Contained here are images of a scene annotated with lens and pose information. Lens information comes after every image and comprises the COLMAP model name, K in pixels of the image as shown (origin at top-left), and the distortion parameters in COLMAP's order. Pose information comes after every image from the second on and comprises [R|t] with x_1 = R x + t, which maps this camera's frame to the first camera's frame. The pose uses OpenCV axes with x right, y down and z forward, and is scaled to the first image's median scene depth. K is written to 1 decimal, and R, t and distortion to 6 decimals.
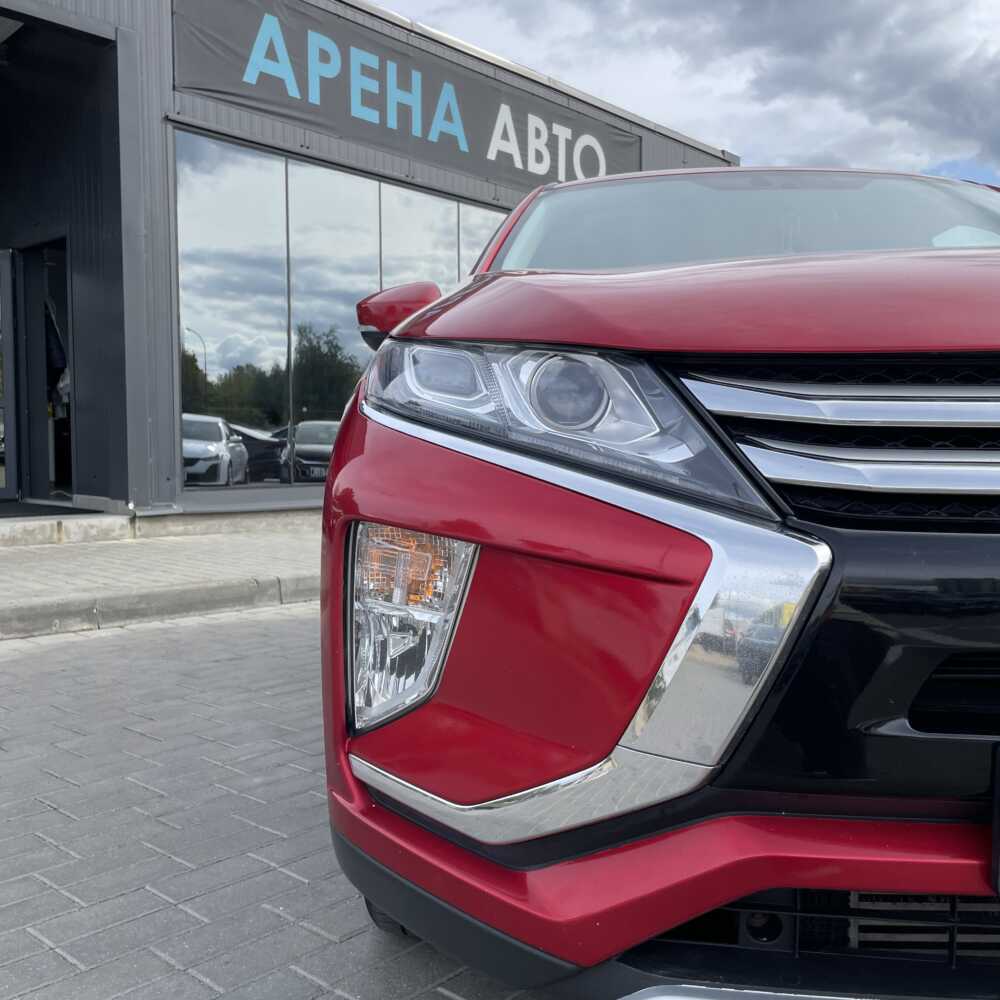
lens RADIAL K [[1004.3, 0, 497.4], [0, 1004.3, 499.2], [0, 0, 1]] dist [0.084827, -0.104514]
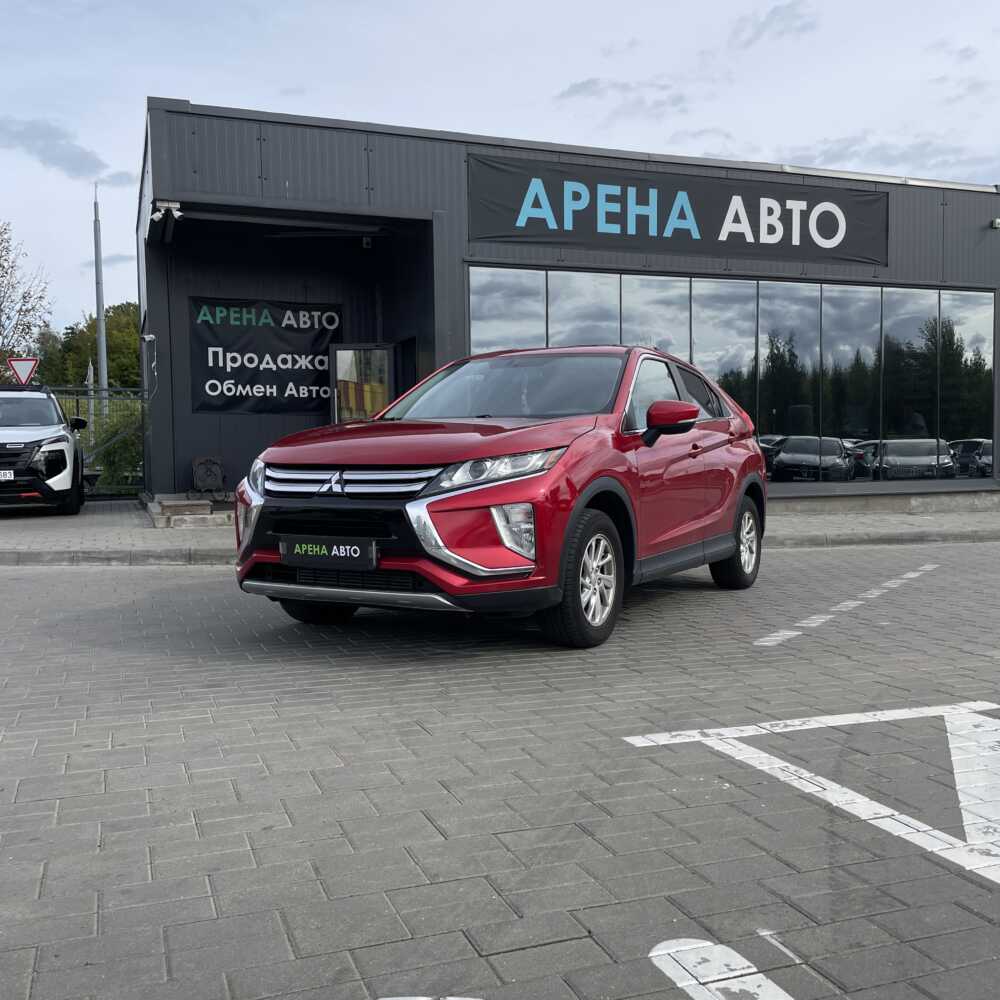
lens RADIAL K [[1014.5, 0, 502.0], [0, 1014.5, 498.6], [0, 0, 1]] dist [0.079664, -0.113273]
pose [[0.888184, 0.008348, -0.459412, 0.396786], [-0.011481, 0.999926, -0.004027, 0.003927], [0.459345, 0.008851, 0.888214, -0.330343]]
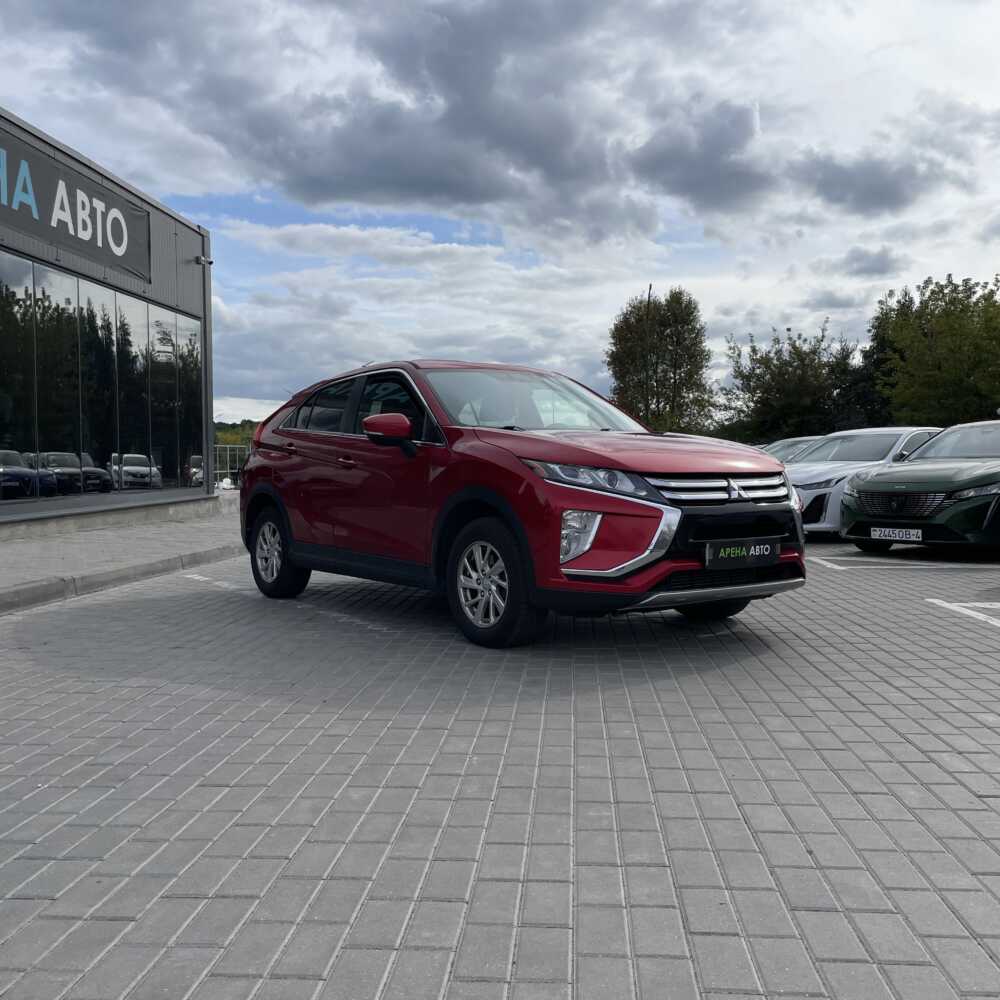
lens RADIAL K [[1003.4, 0, 505.0], [0, 1003.4, 500.5], [0, 0, 1]] dist [0.077860, -0.124595]
pose [[0.787728, -0.028034, 0.615385, -0.372157], [0.034545, 0.999402, 0.001308, -0.004242], [-0.615054, 0.020228, 0.788226, -0.268593]]
